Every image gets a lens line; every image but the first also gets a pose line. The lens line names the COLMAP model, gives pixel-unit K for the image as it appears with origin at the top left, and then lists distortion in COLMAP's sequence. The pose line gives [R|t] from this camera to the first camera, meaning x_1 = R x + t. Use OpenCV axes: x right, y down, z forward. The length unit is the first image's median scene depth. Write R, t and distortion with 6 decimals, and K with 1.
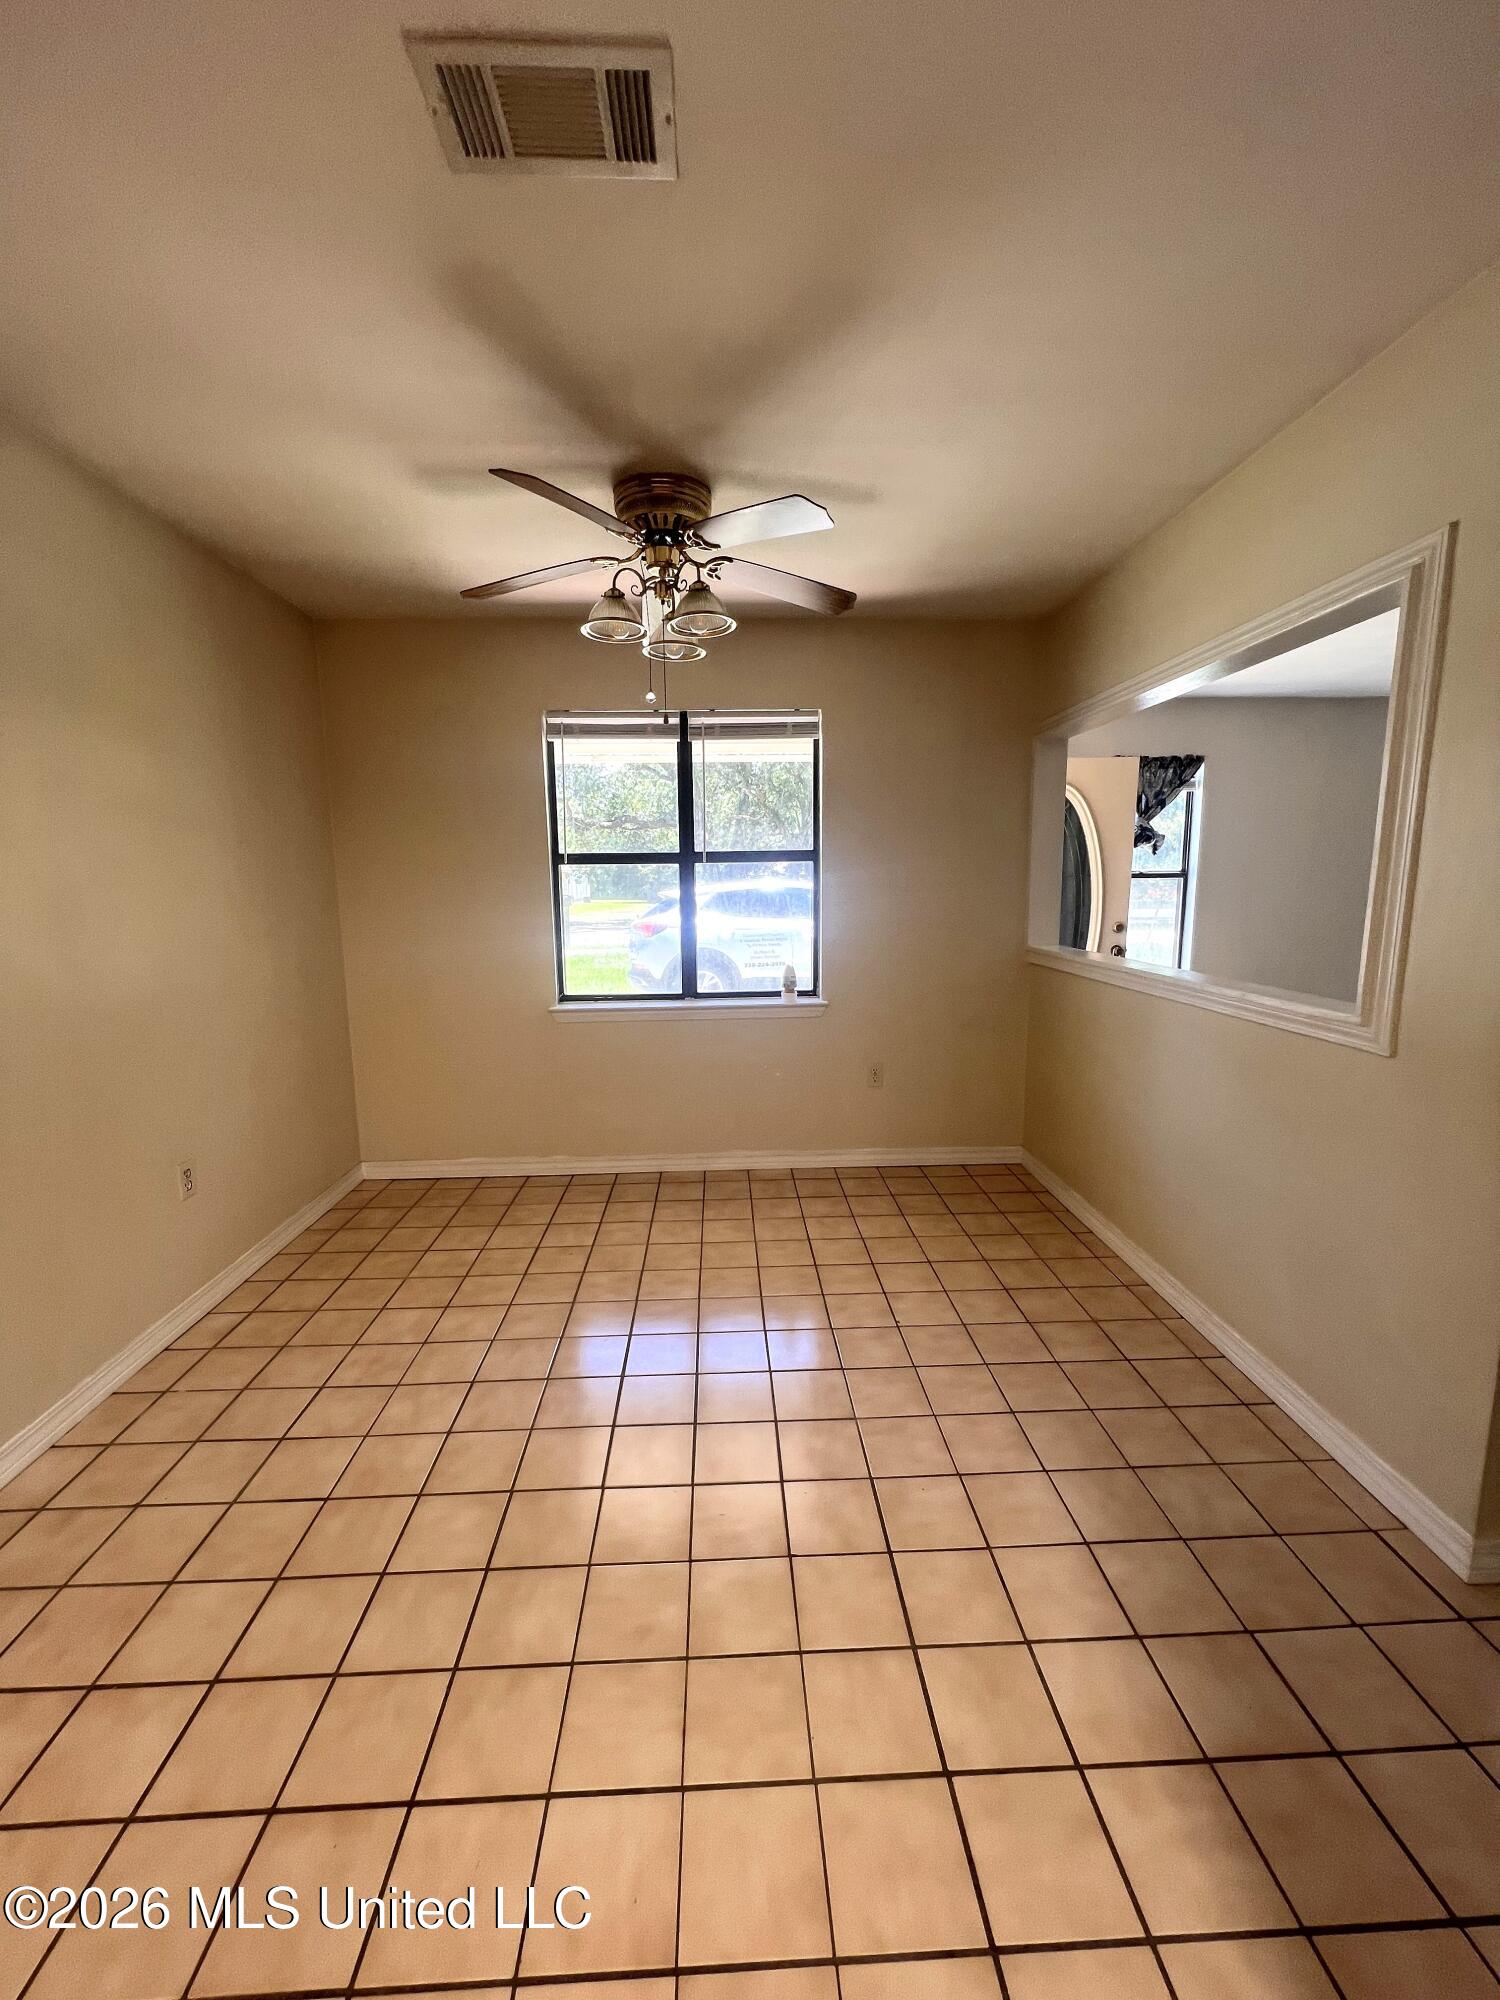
lens RADIAL K [[799.9, 0, 751.9], [0, 799.9, 999.6], [0, 0, 1]] dist [-0.000599, 0.000919]
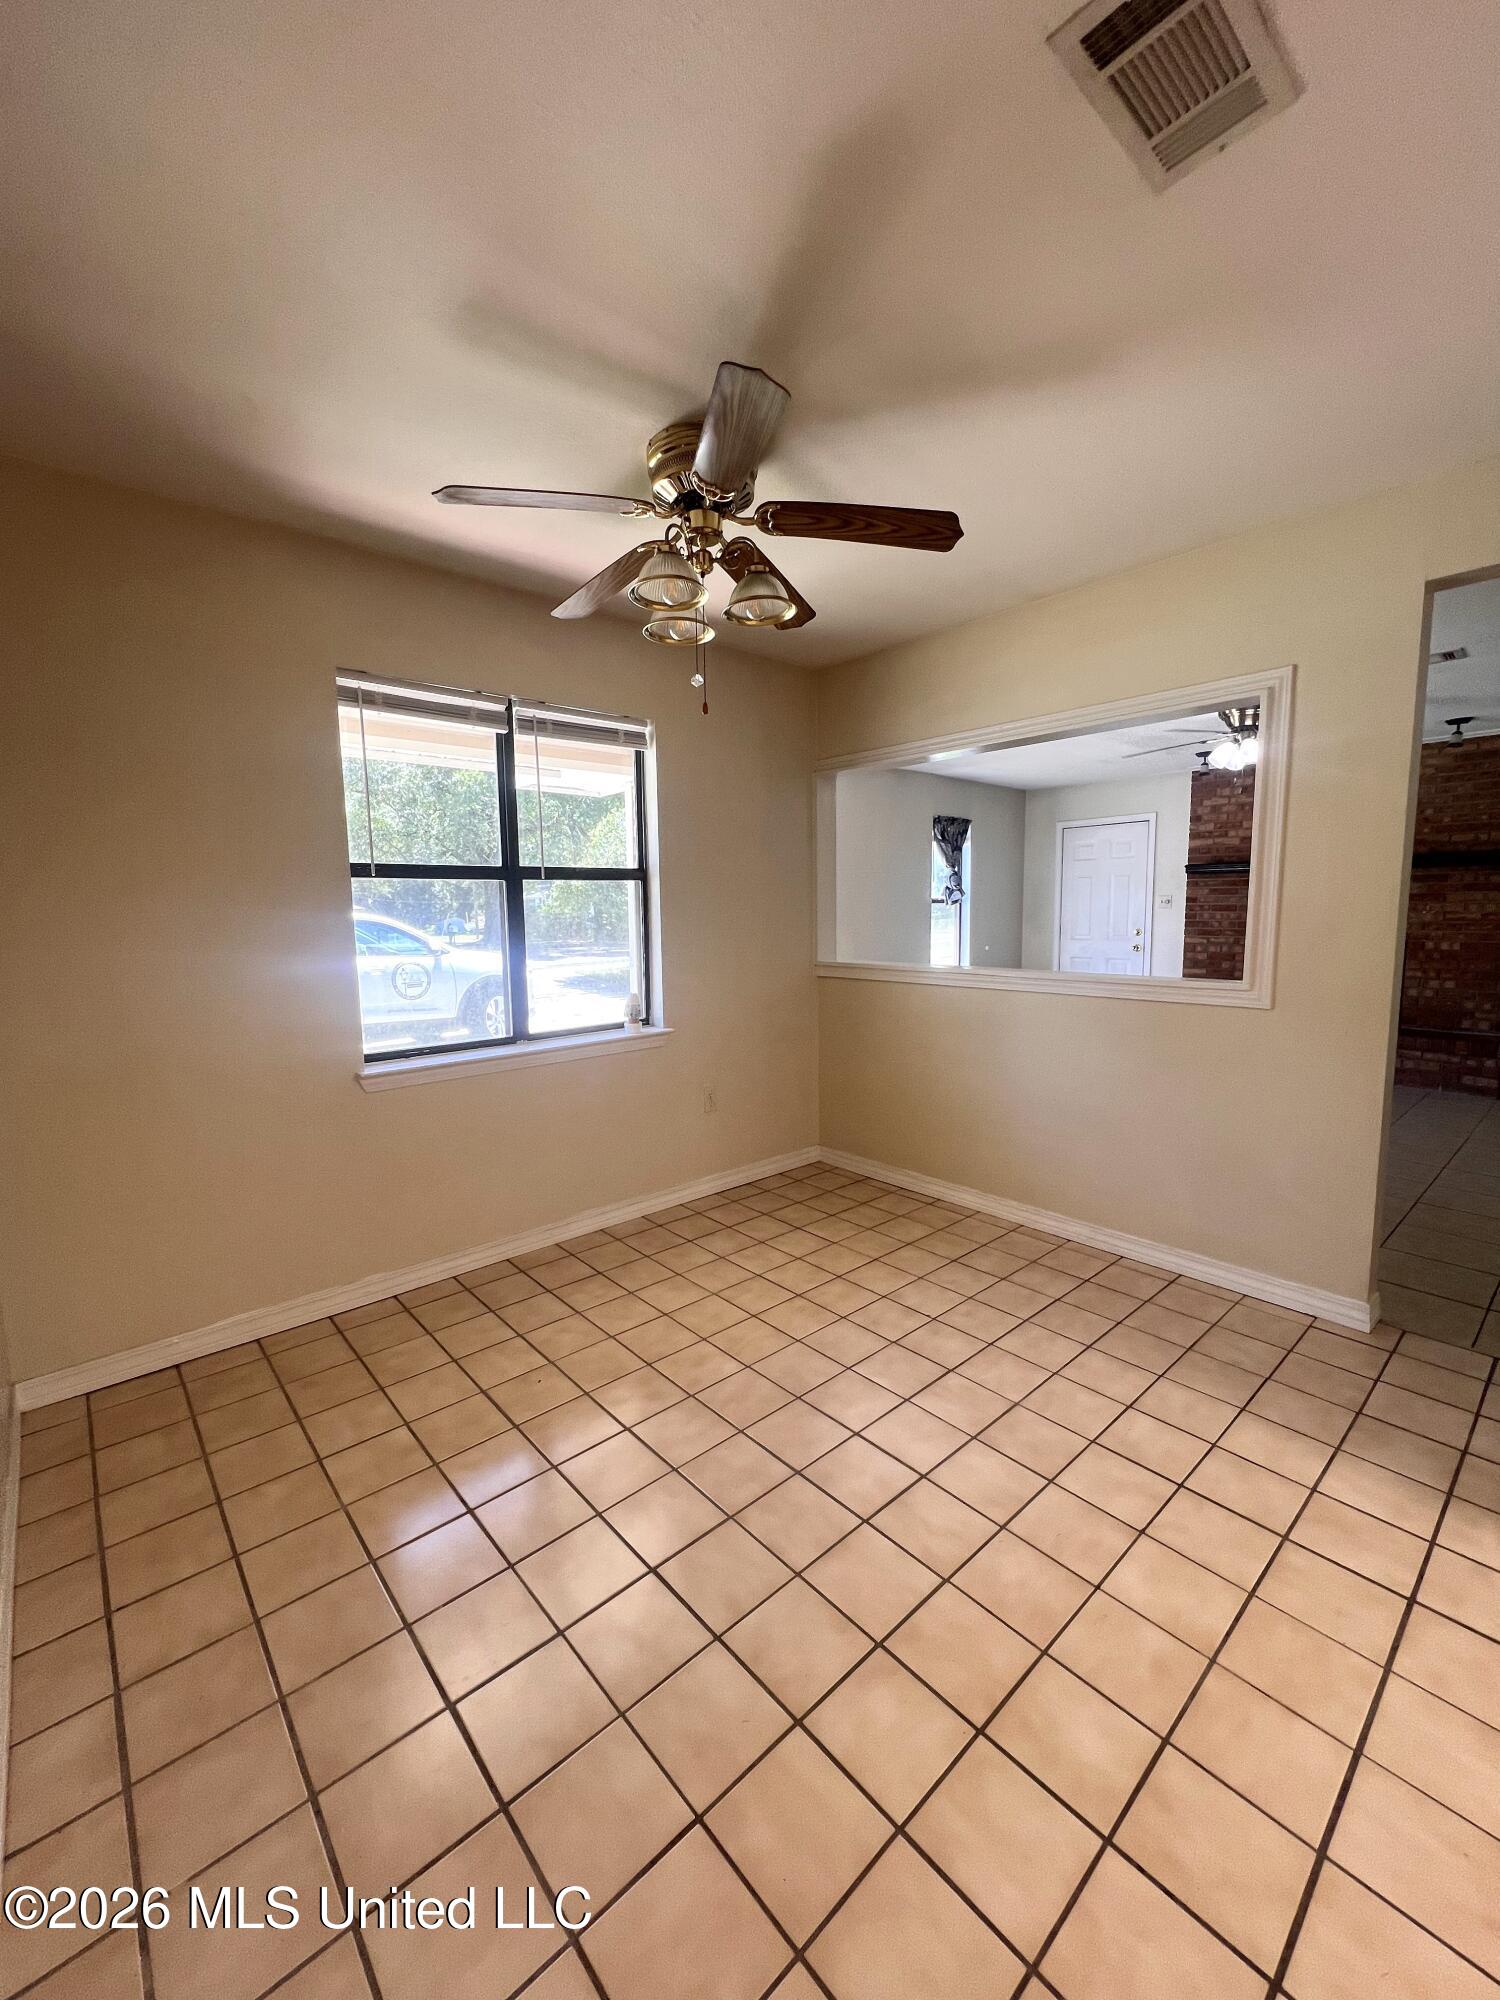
lens RADIAL K [[799.9, 0, 749.2], [0, 799.9, 1001.3], [0, 0, 1]] dist [-0.000599, 0.000919]
pose [[0.776955, -0.075422, 0.625022, -0.464196], [0.100163, 0.994961, -0.004448, -0.017892], [-0.621537, 0.066060, 0.780594, 0.226193]]
